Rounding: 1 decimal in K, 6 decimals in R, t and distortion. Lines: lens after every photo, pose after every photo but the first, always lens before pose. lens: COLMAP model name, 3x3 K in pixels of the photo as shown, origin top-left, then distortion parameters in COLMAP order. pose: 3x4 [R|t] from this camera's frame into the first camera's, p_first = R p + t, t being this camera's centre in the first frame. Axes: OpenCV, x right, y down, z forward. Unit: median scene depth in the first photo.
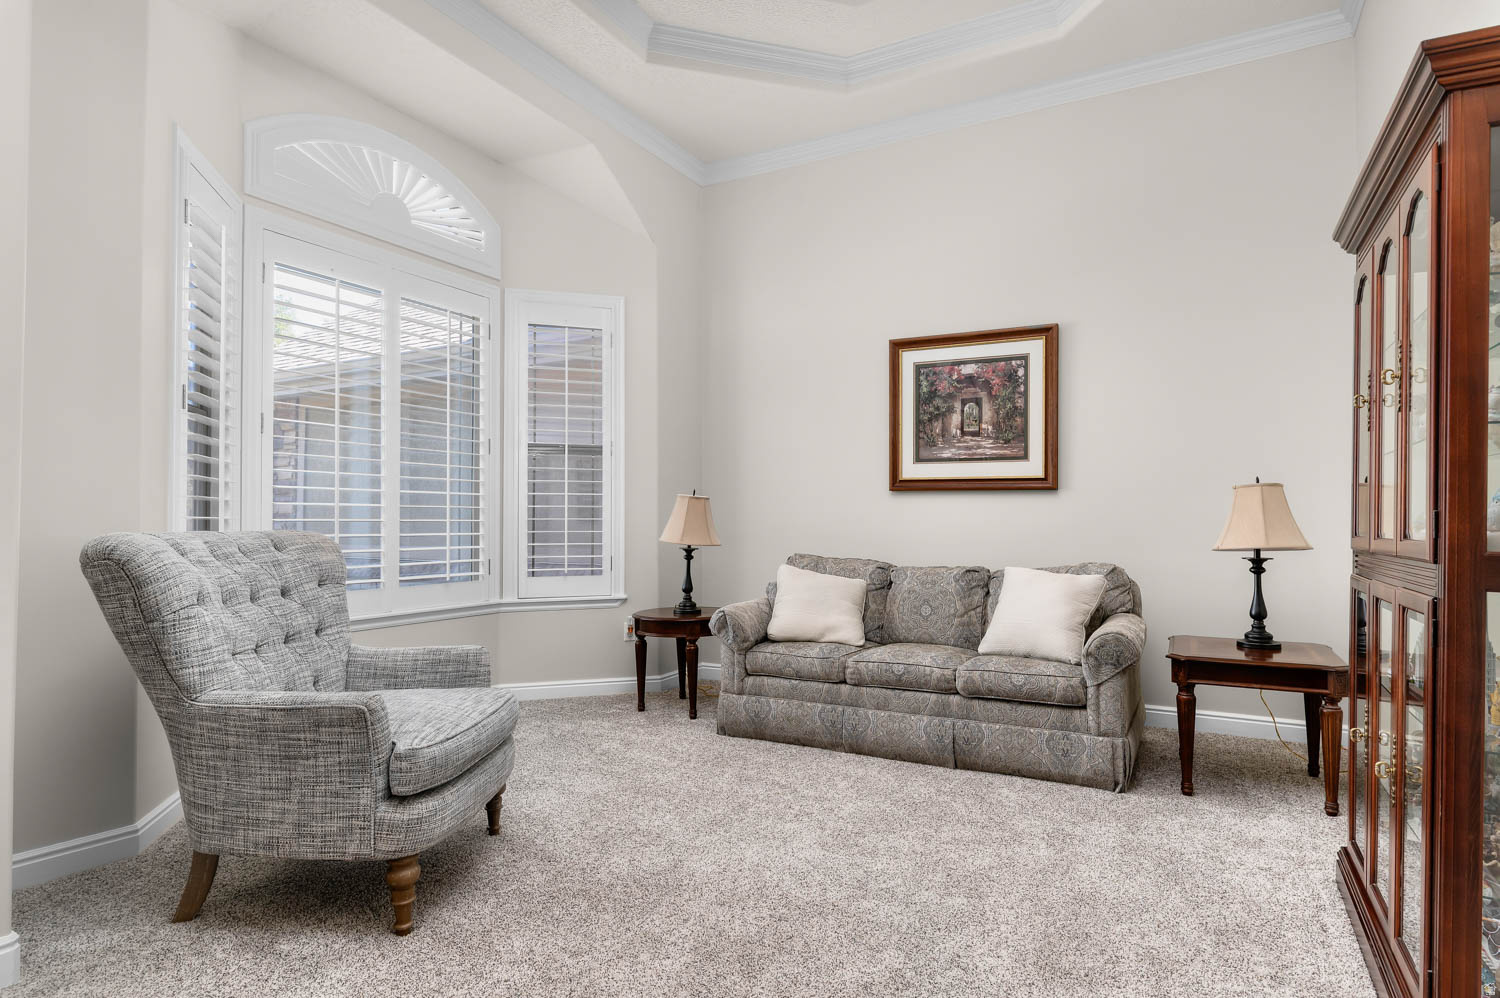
lens RADIAL K [[815.2, 0, 755.7], [0, 815.2, 505.3], [0, 0, 1]] dist [-0.005163, -0.000930]
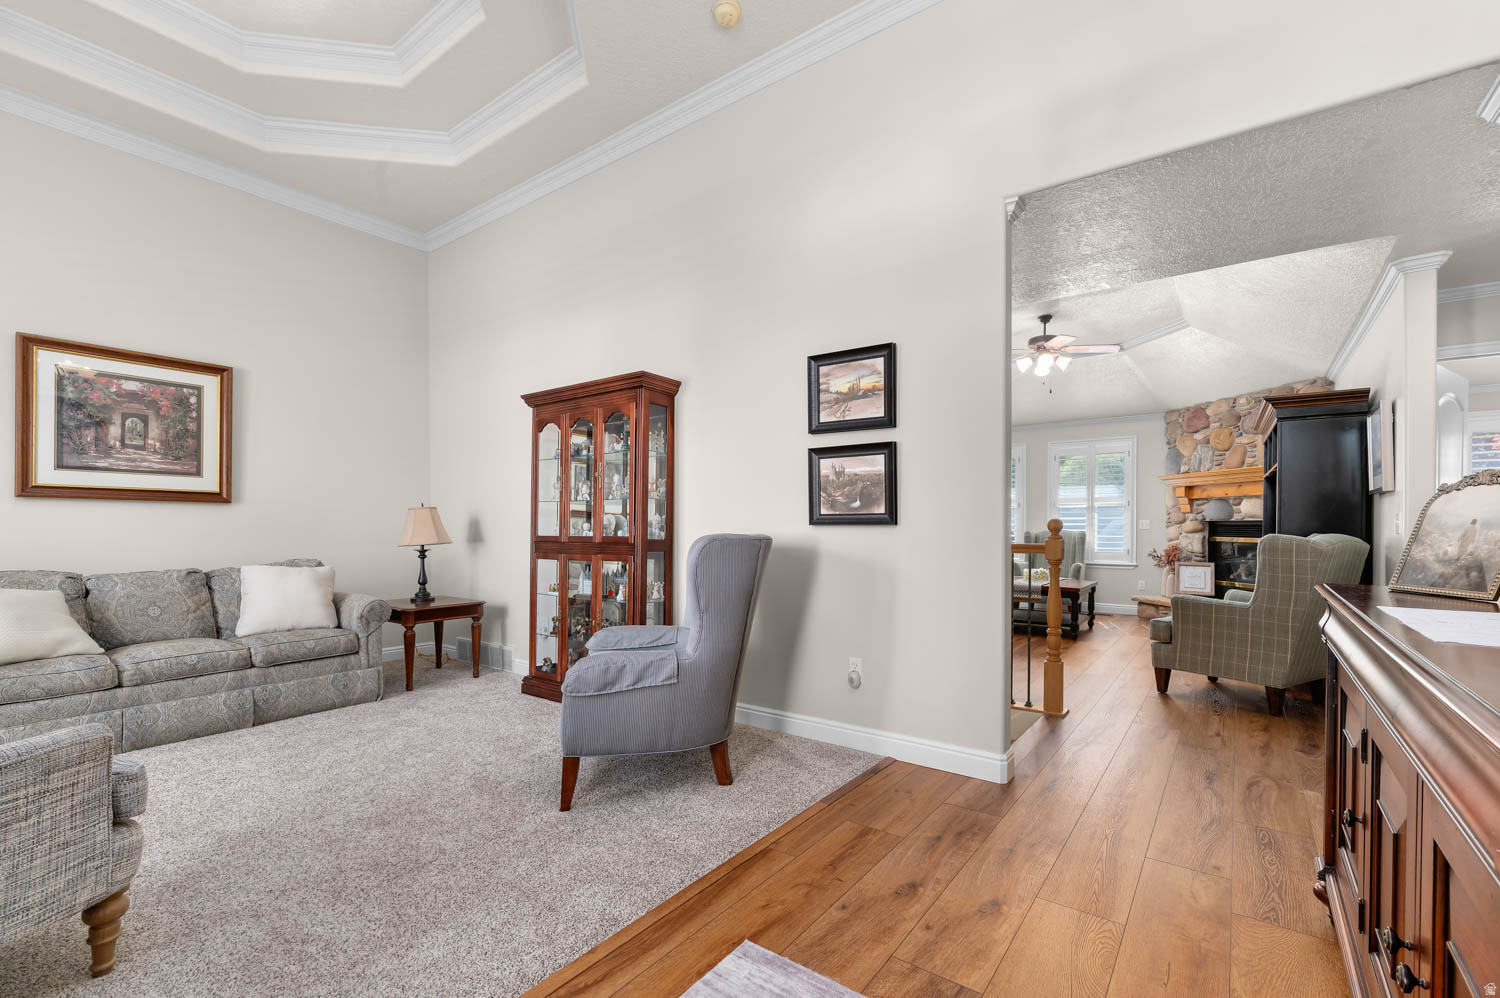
lens RADIAL K [[648.2, 0, 770.8], [0, 648.2, 528.2], [0, 0, 1]] dist [0.001197, 0.000241]
pose [[0.122596, -0.005486, 0.992441, -0.559948], [-0.018803, 0.999792, 0.007849, -0.004557], [-0.992278, -0.019623, 0.122468, 0.078764]]
